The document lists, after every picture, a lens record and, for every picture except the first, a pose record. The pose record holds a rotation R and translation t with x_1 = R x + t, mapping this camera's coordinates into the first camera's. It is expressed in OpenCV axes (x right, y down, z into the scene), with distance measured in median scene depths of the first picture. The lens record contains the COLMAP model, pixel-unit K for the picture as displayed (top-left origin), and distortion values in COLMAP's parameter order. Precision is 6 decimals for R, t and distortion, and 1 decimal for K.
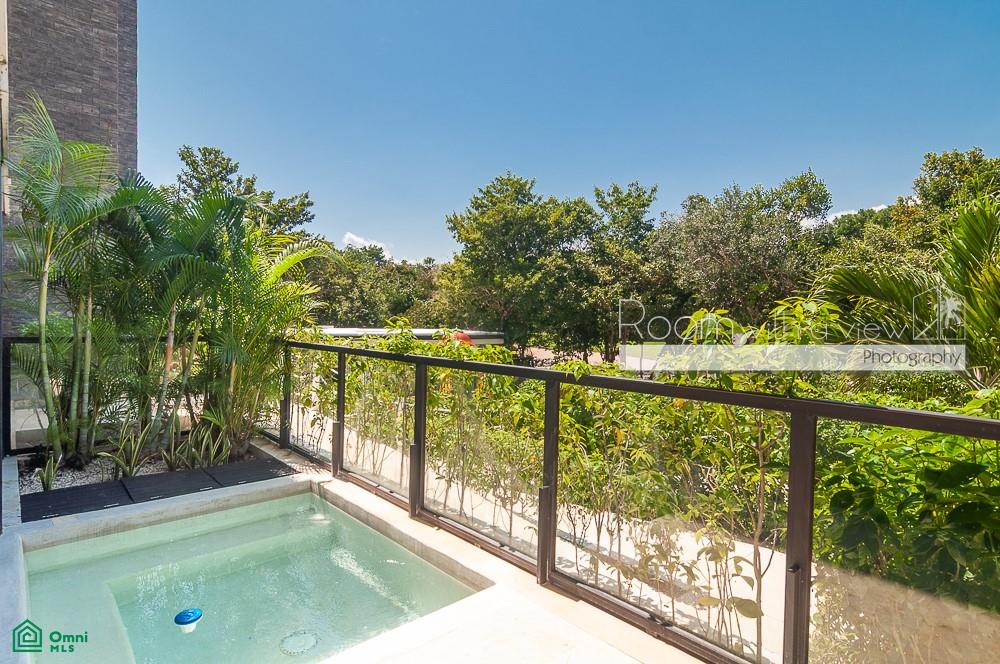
lens RADIAL K [[533.4, 0, 500.9], [0, 533.4, 335.1], [0, 0, 1]] dist [-0.000636, 0.002681]
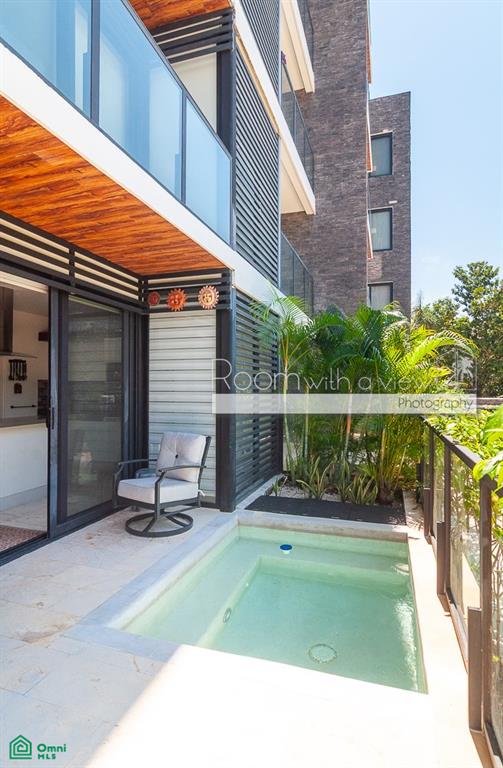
lens RADIAL K [[413.5, 0, 251.5], [0, 413.5, 384.0], [0, 0, 1]] dist [-0.000477, -0.000174]
pose [[0.484284, -0.032364, -0.874312, 0.272454], [-0.013891, 0.998905, -0.044670, -0.015173], [0.874800, 0.033778, 0.483304, 0.216201]]
